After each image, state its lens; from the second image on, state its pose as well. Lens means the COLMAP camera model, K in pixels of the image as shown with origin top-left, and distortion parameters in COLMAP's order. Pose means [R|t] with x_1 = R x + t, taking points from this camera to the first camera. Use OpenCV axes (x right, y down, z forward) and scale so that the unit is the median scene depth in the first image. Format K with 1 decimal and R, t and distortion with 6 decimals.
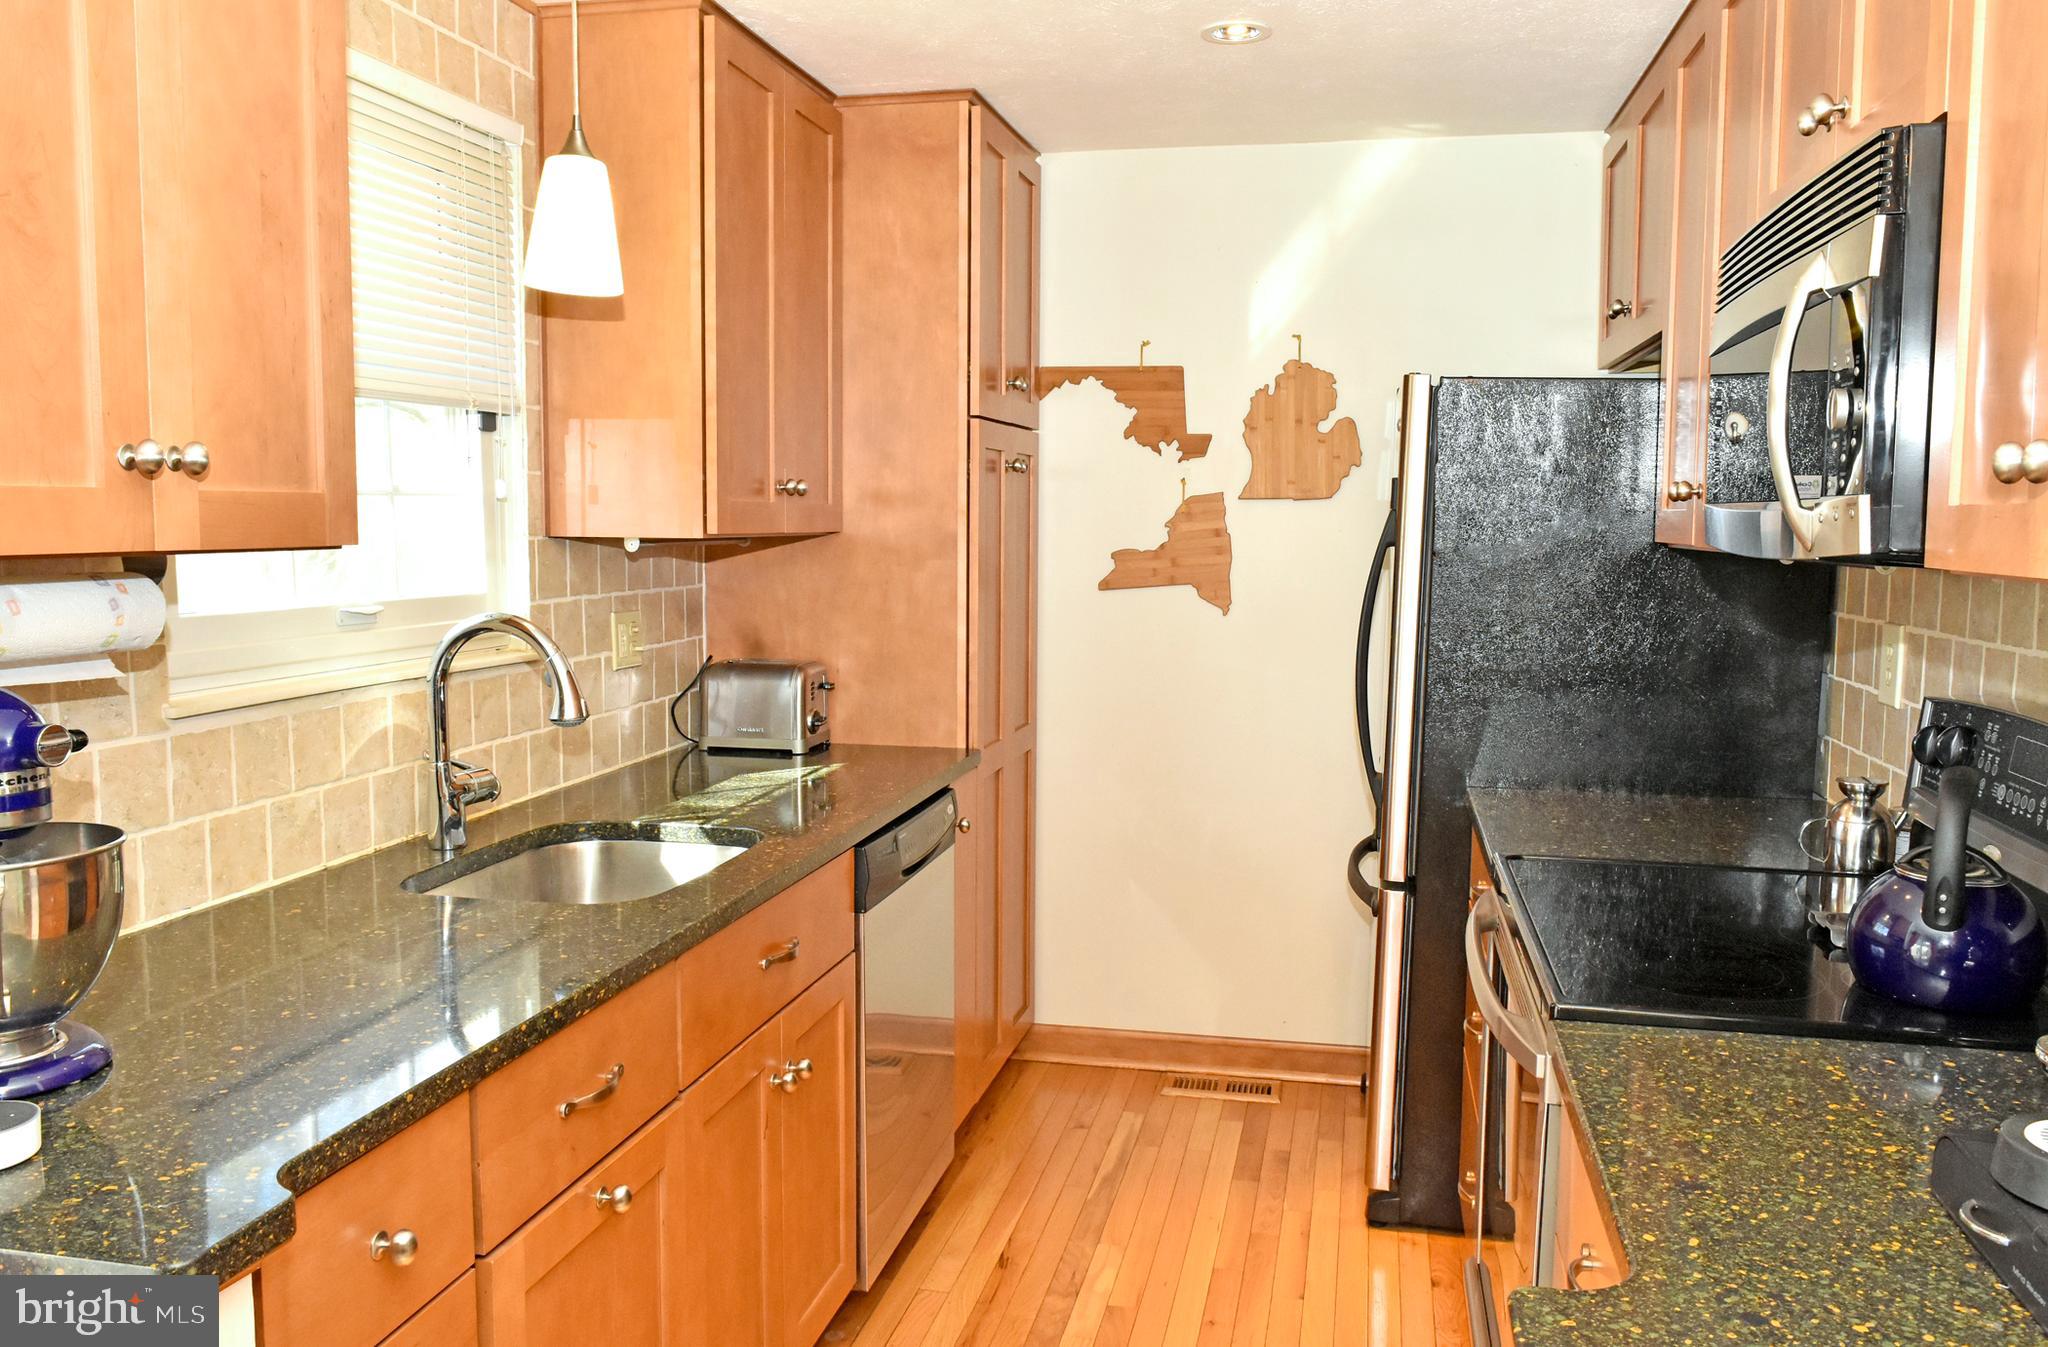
lens RADIAL K [[1601.4, 0, 1013.2], [0, 1601.4, 666.3], [0, 0, 1]] dist [-0.014354, 0.010498]
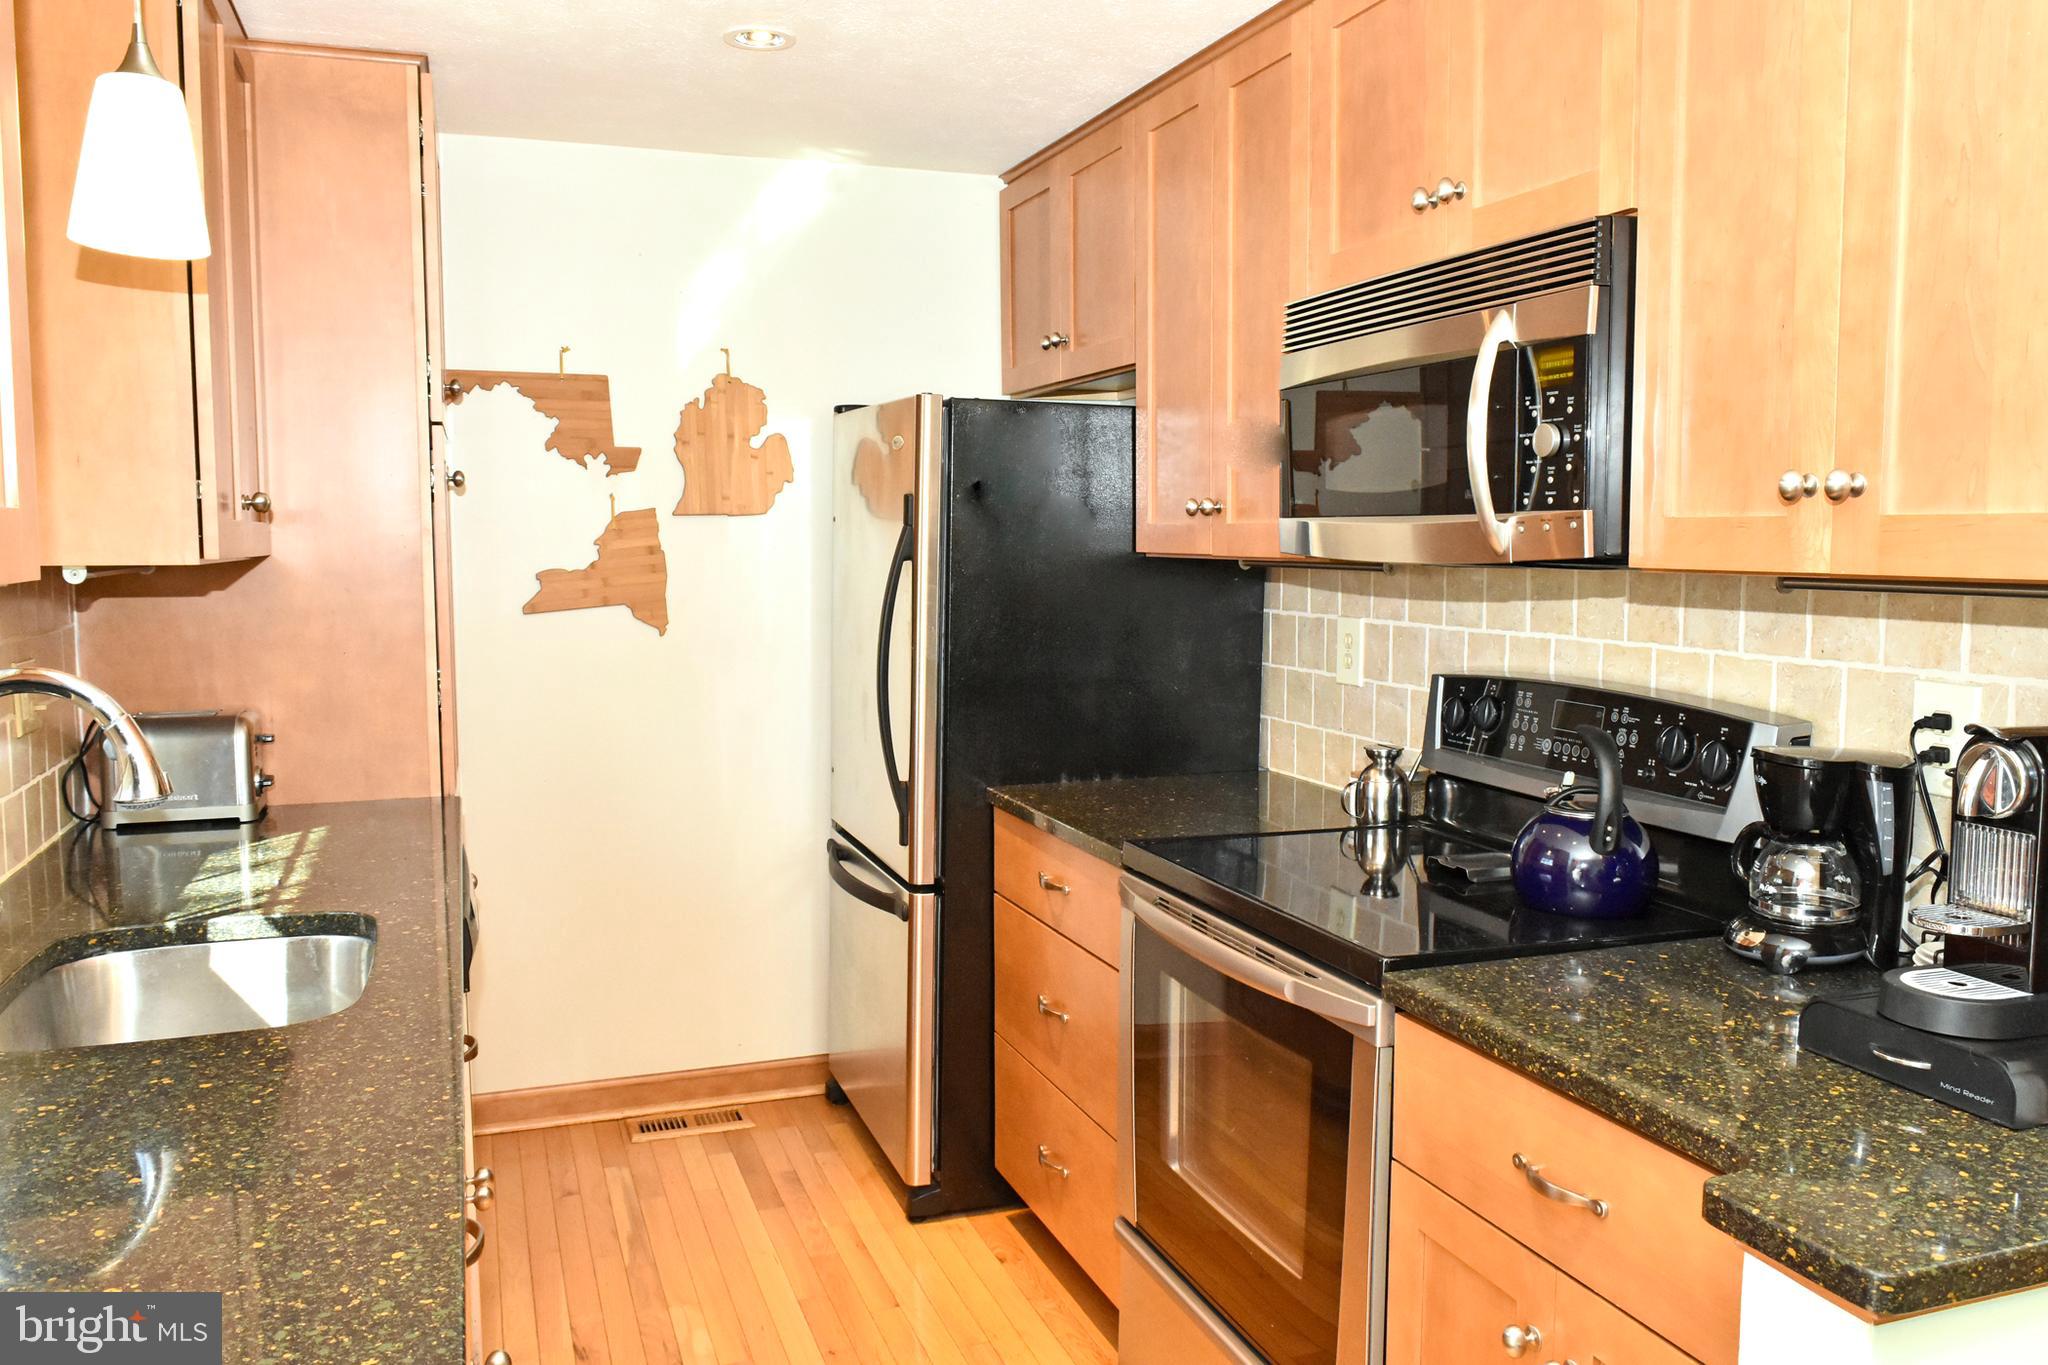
lens RADIAL K [[1601.4, 0, 1004.5], [0, 1601.4, 680.2], [0, 0, 1]] dist [-0.014354, 0.010498]
pose [[0.849858, -0.055966, 0.524032, -0.240915], [0.056667, 0.998285, 0.014715, -0.009131], [-0.523956, 0.017190, 0.851572, 0.086172]]
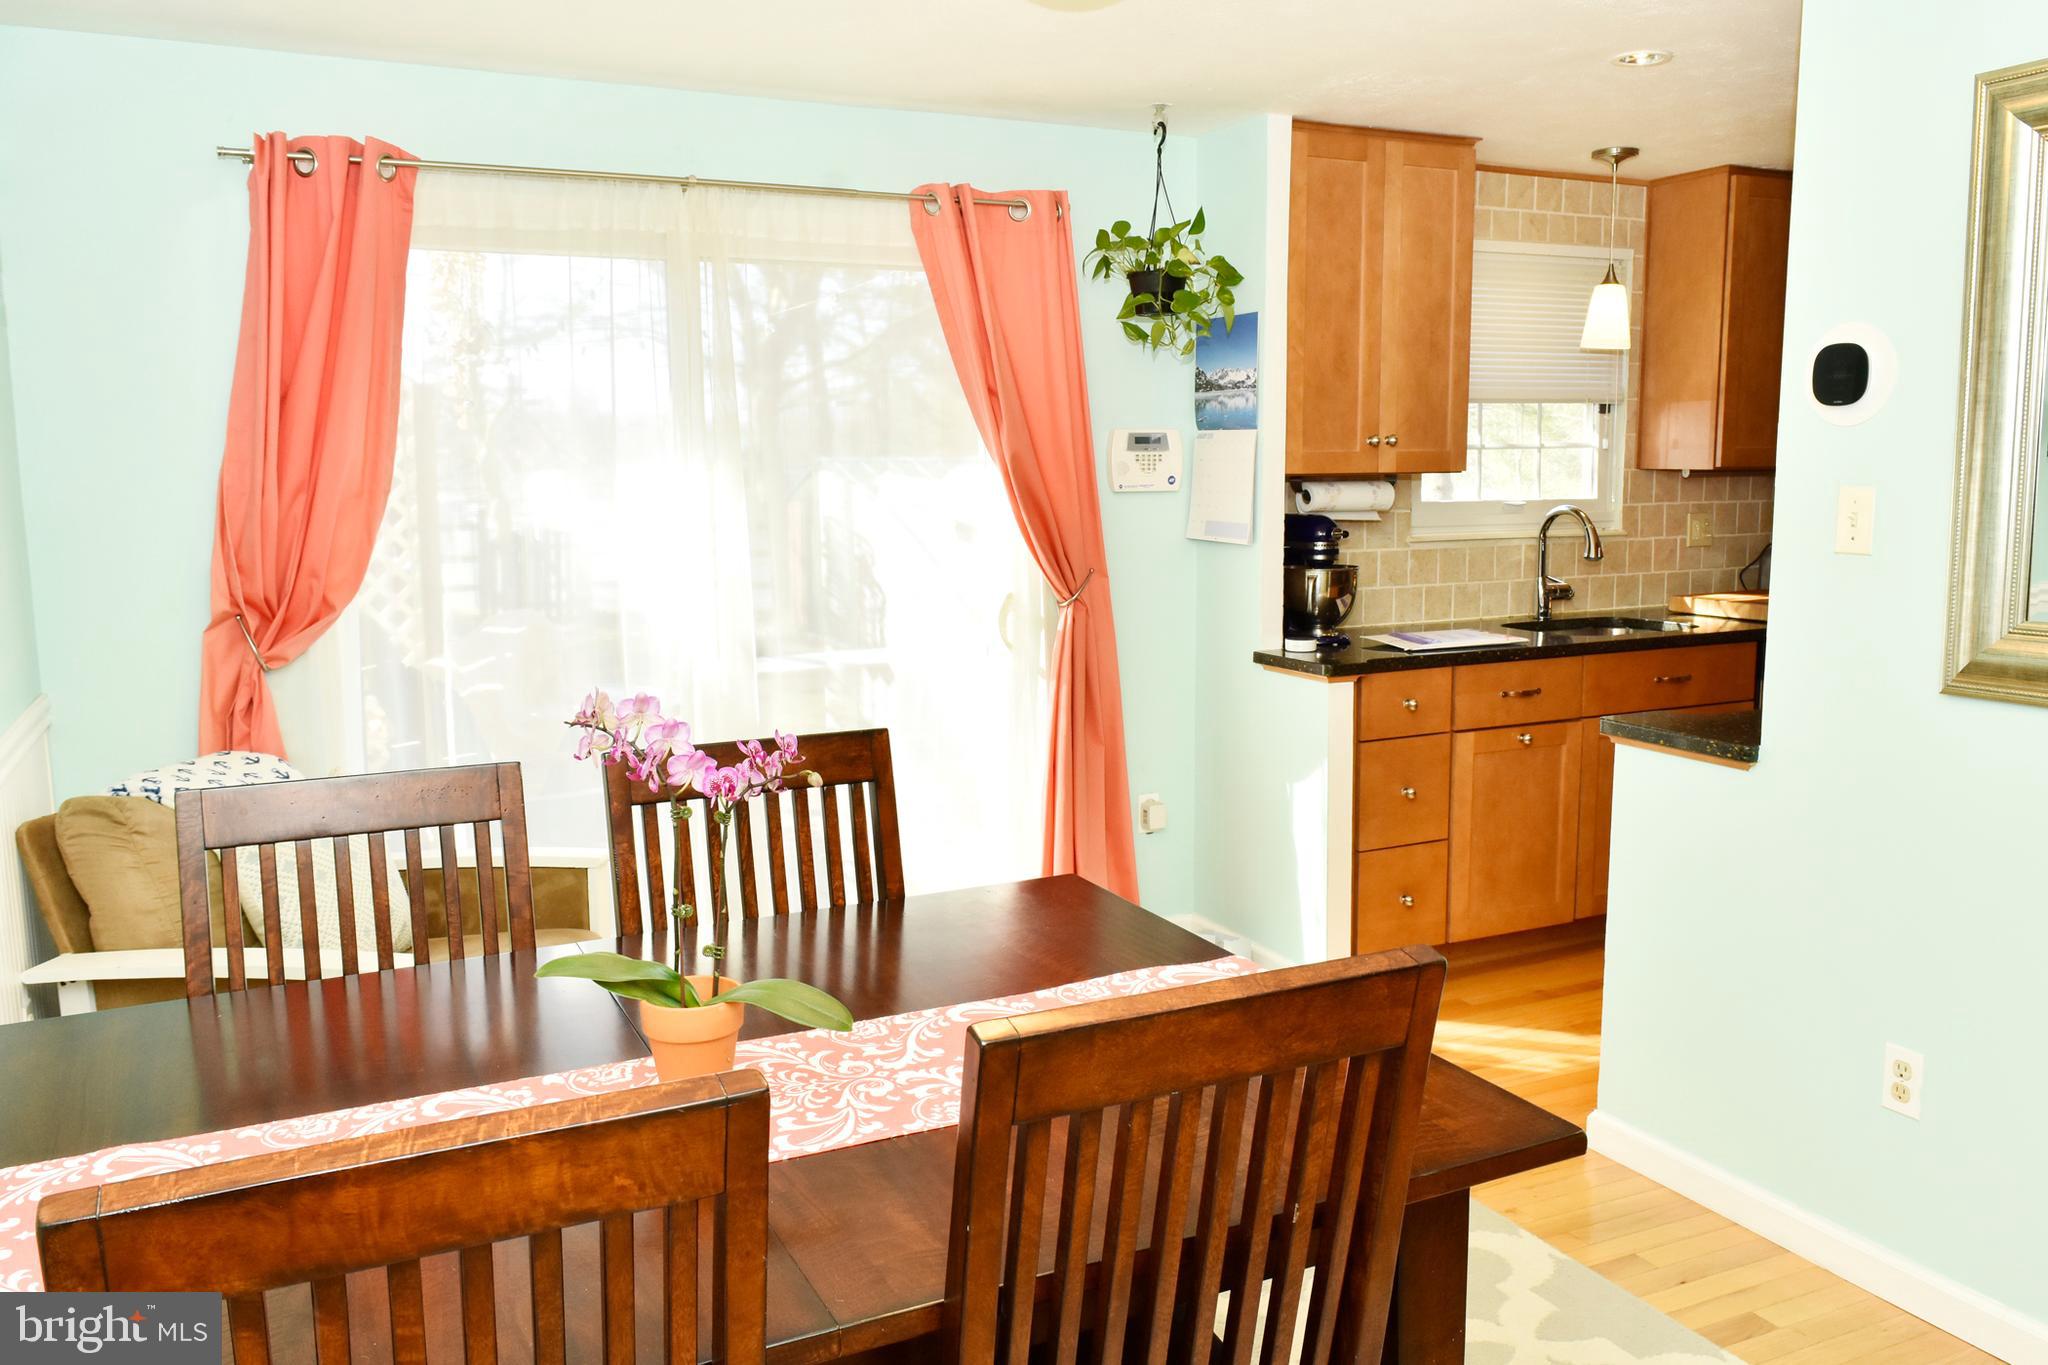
lens RADIAL K [[1601.4, 0, 1020.5], [0, 1601.4, 673.2], [0, 0, 1]] dist [-0.014354, 0.010498]
pose [[0.620442, 0.095721, -0.778389, 0.647060], [-0.062647, 0.995401, 0.072472, 0.057375], [0.781746, 0.003799, 0.623585, -0.628747]]
